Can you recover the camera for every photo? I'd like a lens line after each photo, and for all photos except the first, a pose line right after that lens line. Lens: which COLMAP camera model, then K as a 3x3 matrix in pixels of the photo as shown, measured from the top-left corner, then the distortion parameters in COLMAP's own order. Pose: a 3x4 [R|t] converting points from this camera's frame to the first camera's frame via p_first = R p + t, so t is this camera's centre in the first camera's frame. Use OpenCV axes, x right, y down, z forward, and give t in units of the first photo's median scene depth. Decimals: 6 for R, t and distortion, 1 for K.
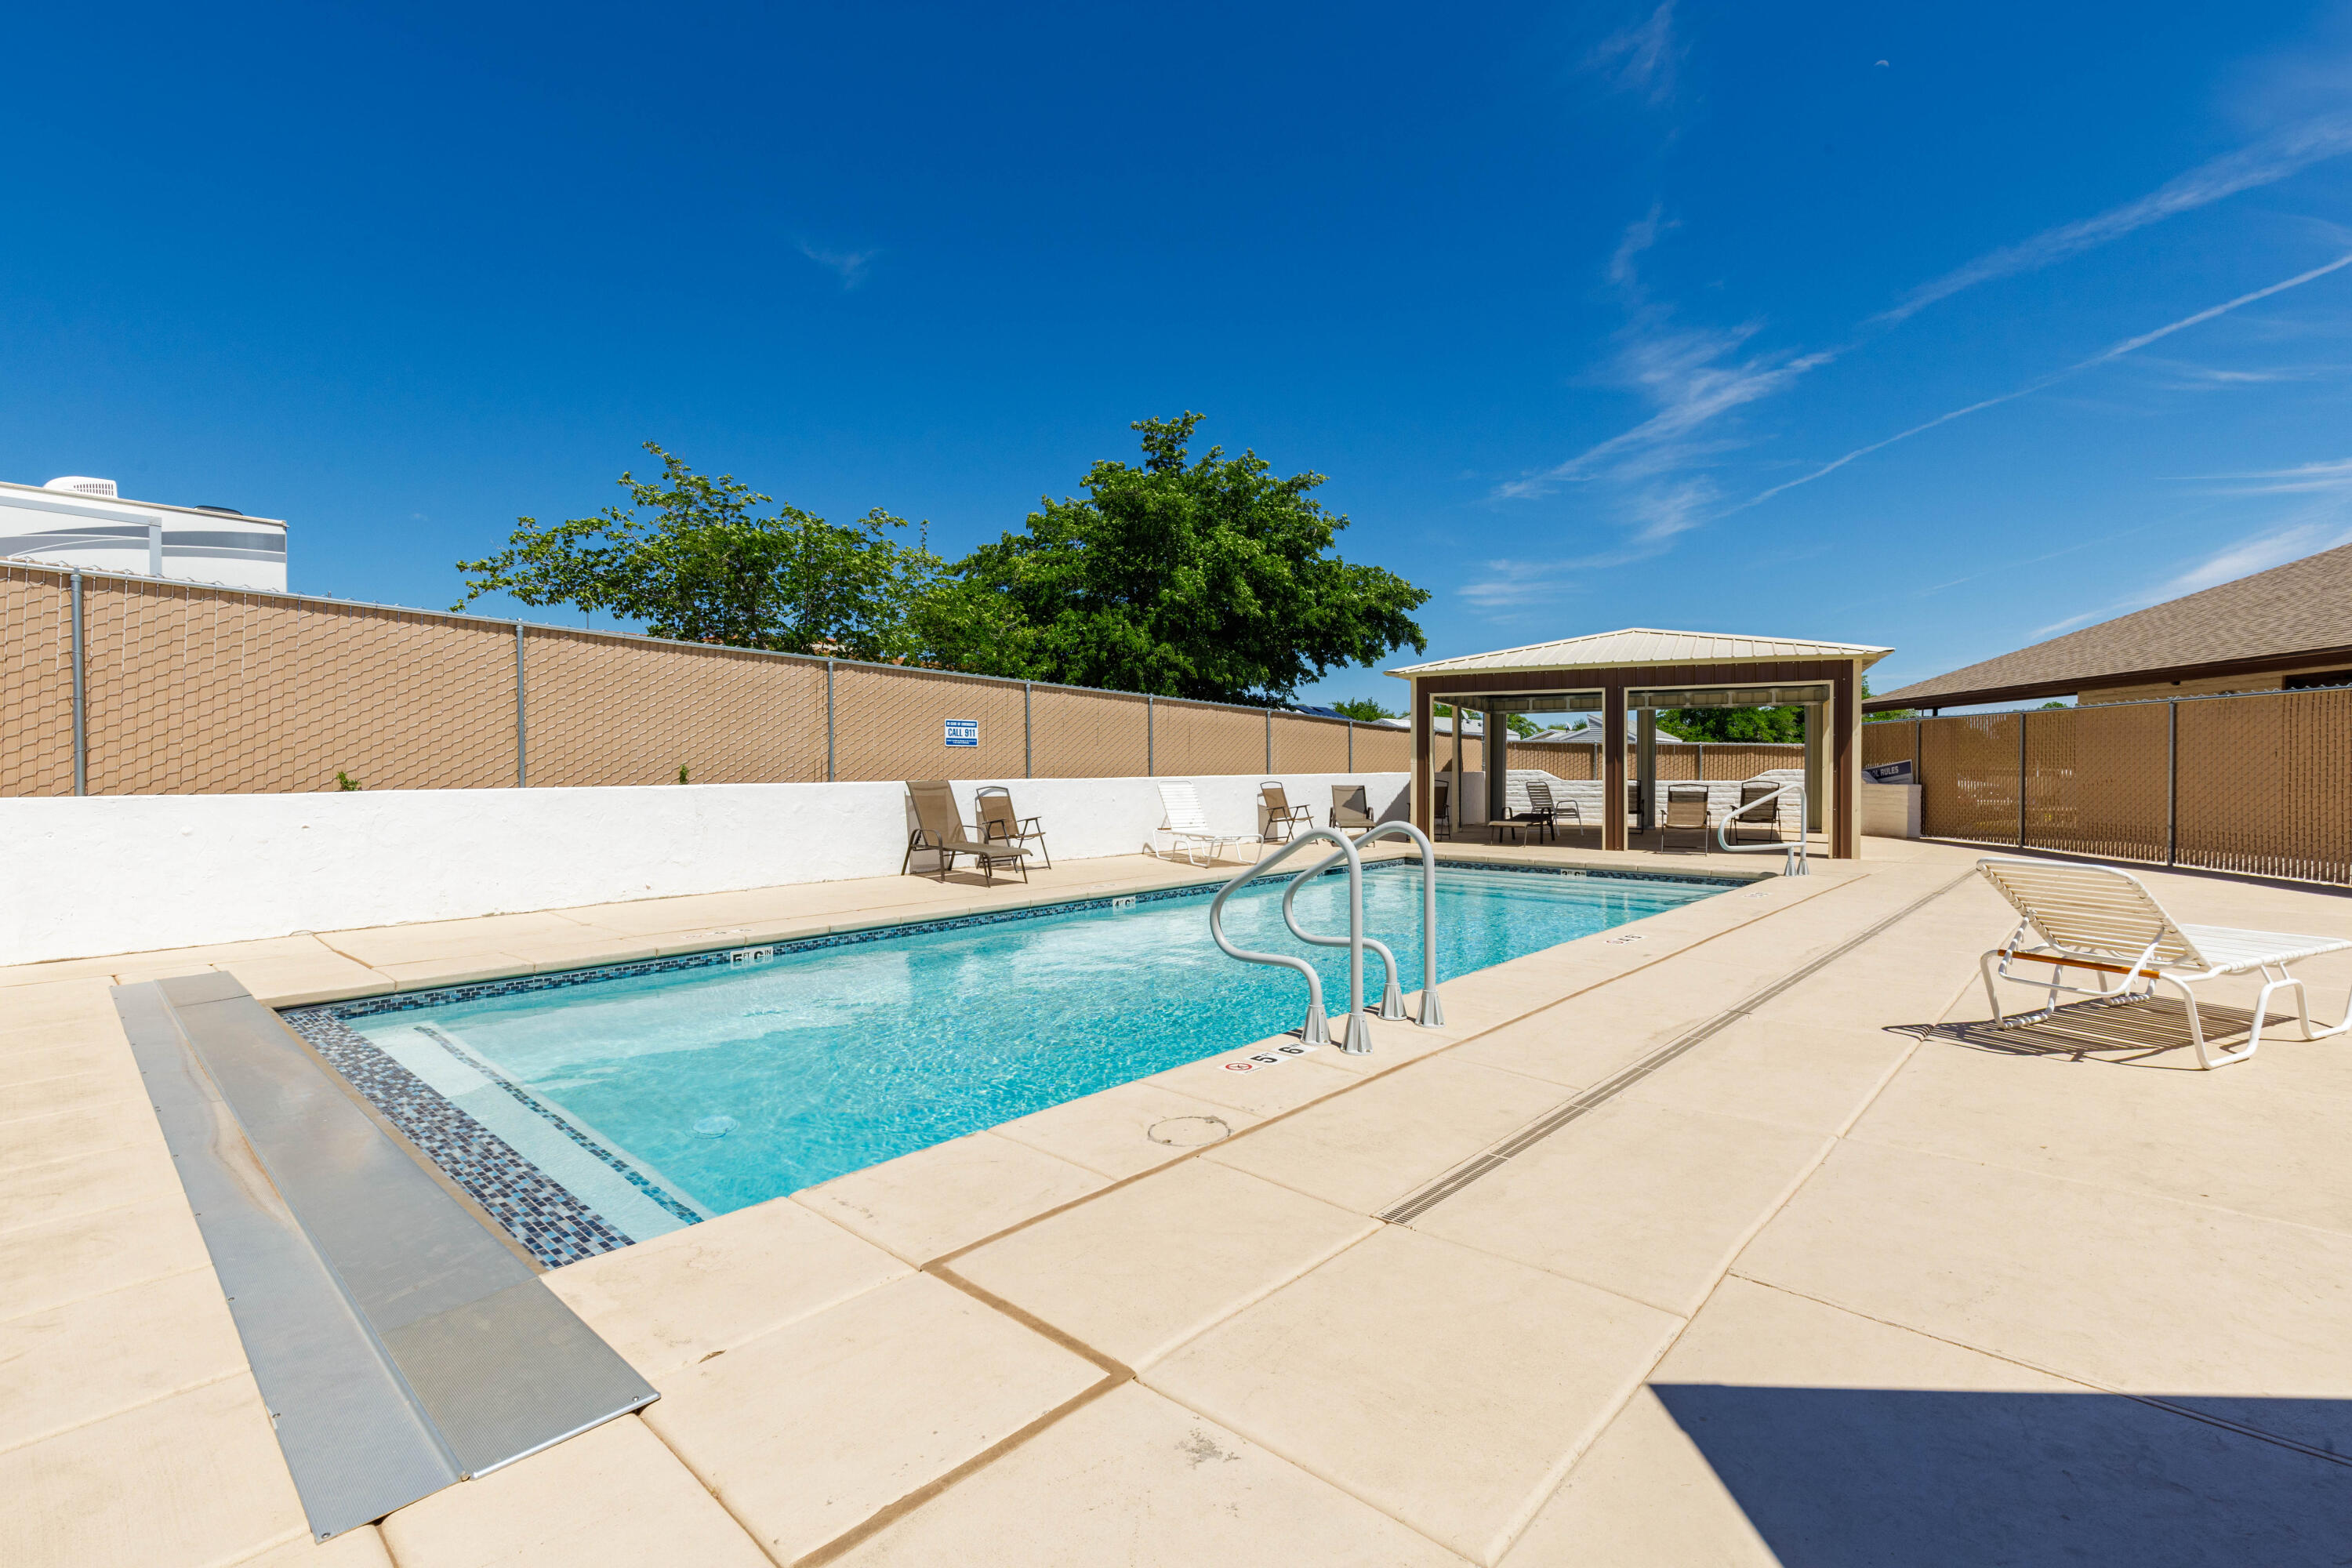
lens RADIAL K [[1045.6, 0, 1161.3], [0, 1045.6, 766.6], [0, 0, 1]] dist [0.004479, -0.002175]
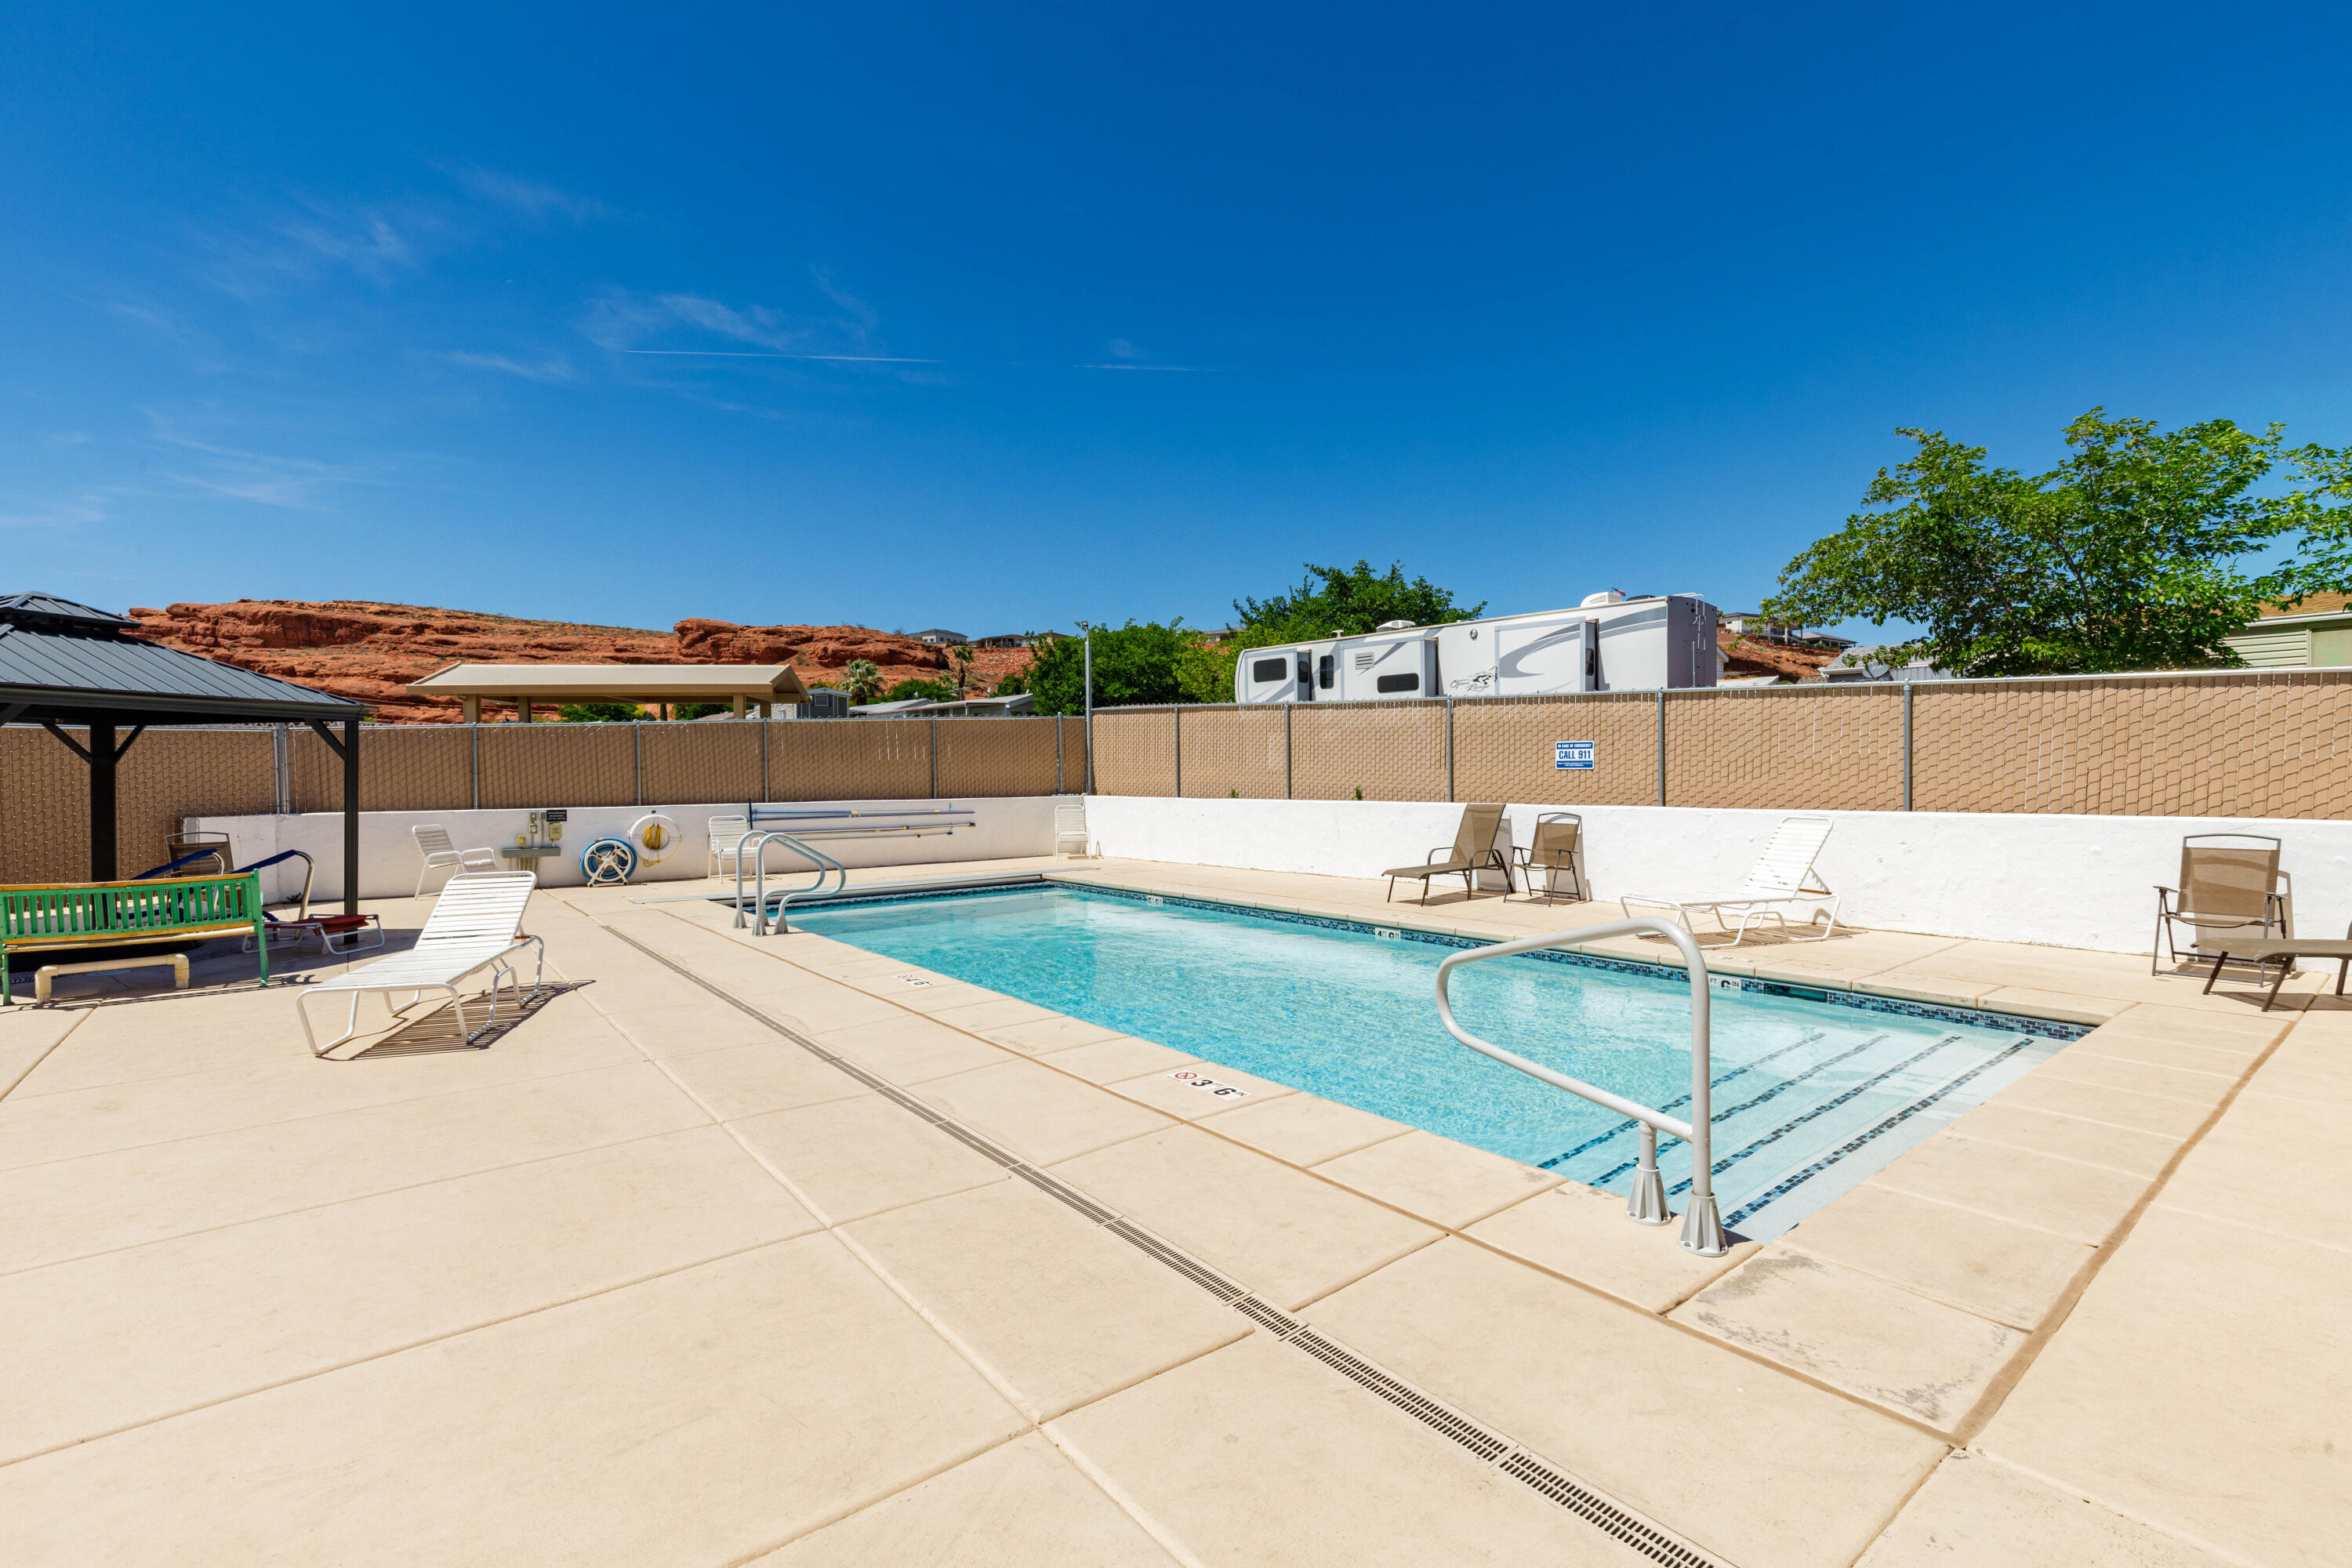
lens RADIAL K [[1045.6, 0, 1162.2], [0, 1045.6, 784.8], [0, 0, 1]] dist [0.004479, -0.002175]
pose [[-0.157152, 0.003603, -0.987568, 0.849377], [-0.007274, 0.999962, 0.004806, -0.007571], [0.987548, 0.007939, -0.157120, 0.816748]]
